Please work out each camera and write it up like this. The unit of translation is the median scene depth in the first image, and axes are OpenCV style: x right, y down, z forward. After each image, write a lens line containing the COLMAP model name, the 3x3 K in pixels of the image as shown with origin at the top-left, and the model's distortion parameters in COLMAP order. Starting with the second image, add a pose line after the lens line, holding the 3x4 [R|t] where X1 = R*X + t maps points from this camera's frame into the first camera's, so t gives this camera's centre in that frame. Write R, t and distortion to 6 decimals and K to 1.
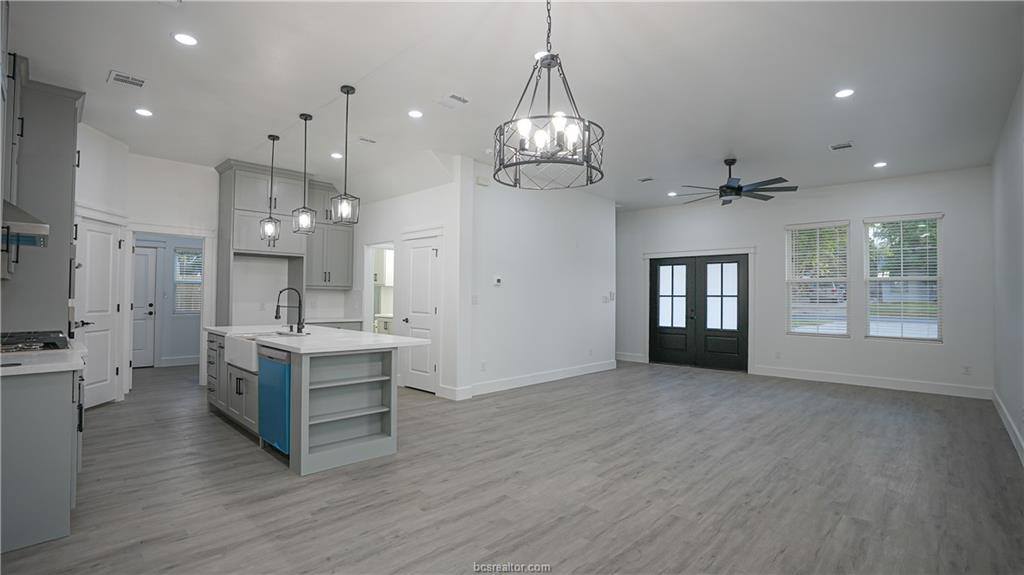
lens RADIAL K [[472.9, 0, 509.8], [0, 472.9, 286.3], [0, 0, 1]] dist [-0.062221, 0.017503]
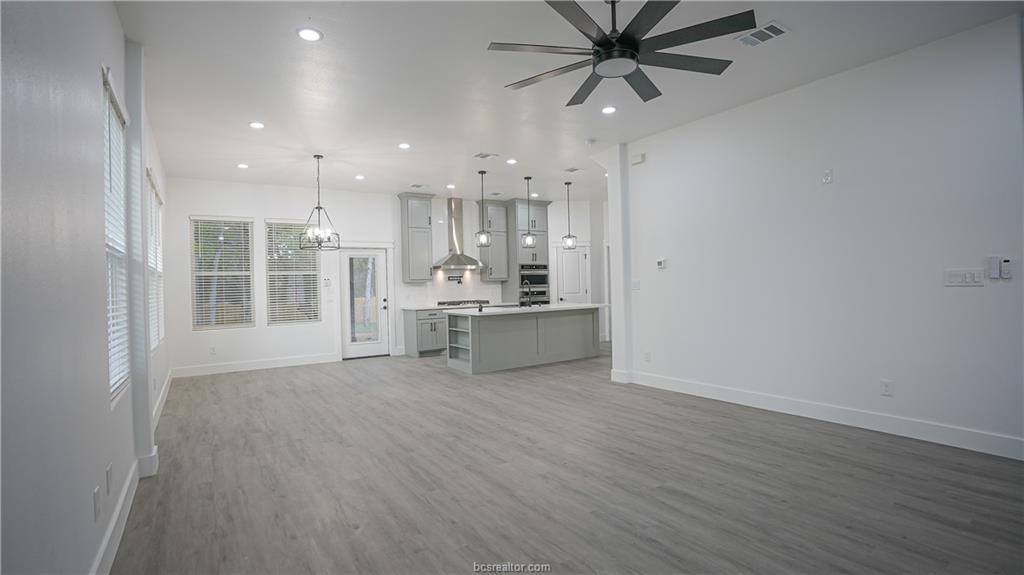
lens RADIAL K [[472.9, 0, 502.9], [0, 472.9, 280.3], [0, 0, 1]] dist [-0.062221, 0.017503]
pose [[-0.221868, -0.011931, -0.975004, 1.478921], [0.049488, 0.998499, -0.023480, 0.046374], [0.973820, -0.053460, -0.220944, 1.519786]]
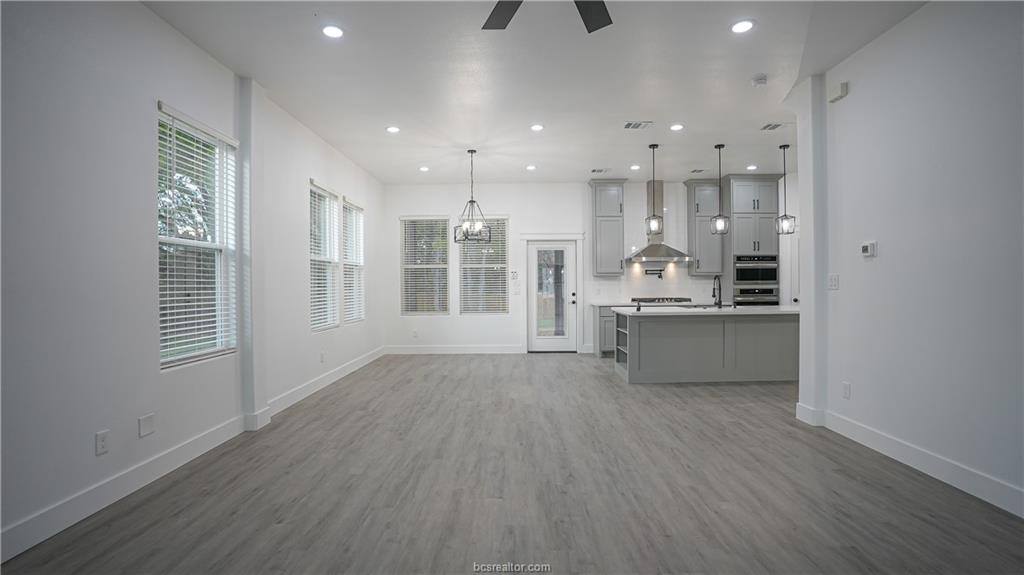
lens RADIAL K [[472.9, 0, 507.0], [0, 472.9, 283.3], [0, 0, 1]] dist [-0.062221, 0.017503]
pose [[-0.730510, -0.003208, -0.682894, 1.091551], [0.019443, 0.999486, -0.025493, 0.059466], [0.682625, -0.031900, -0.730072, 1.848920]]
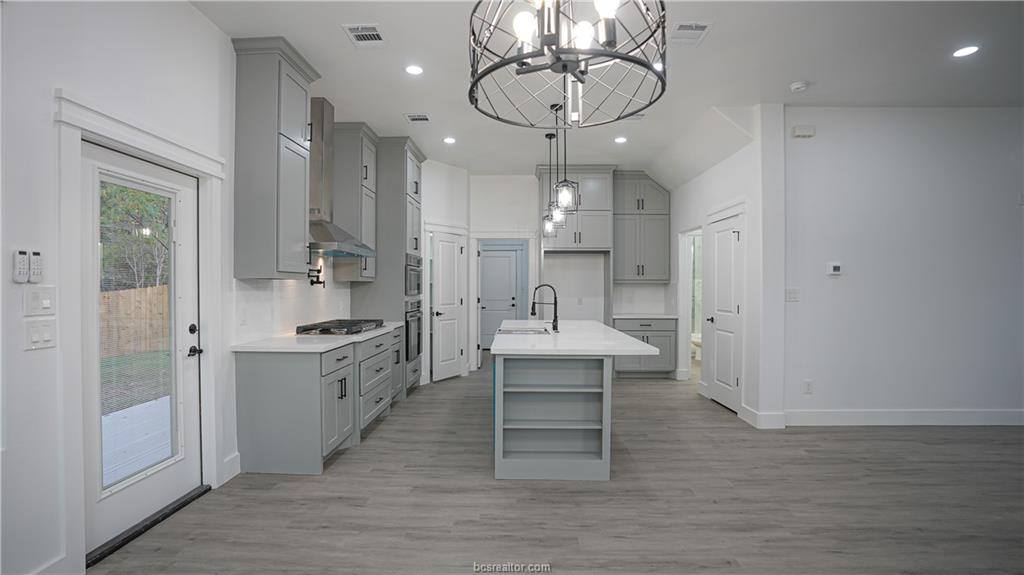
lens RADIAL K [[472.9, 0, 505.0], [0, 472.9, 288.9], [0, 0, 1]] dist [-0.062221, 0.017503]
pose [[0.671964, -0.004592, -0.740570, 0.248942], [0.022278, 0.999654, 0.014015, -0.003525], [0.740249, -0.025916, 0.671833, 0.301607]]
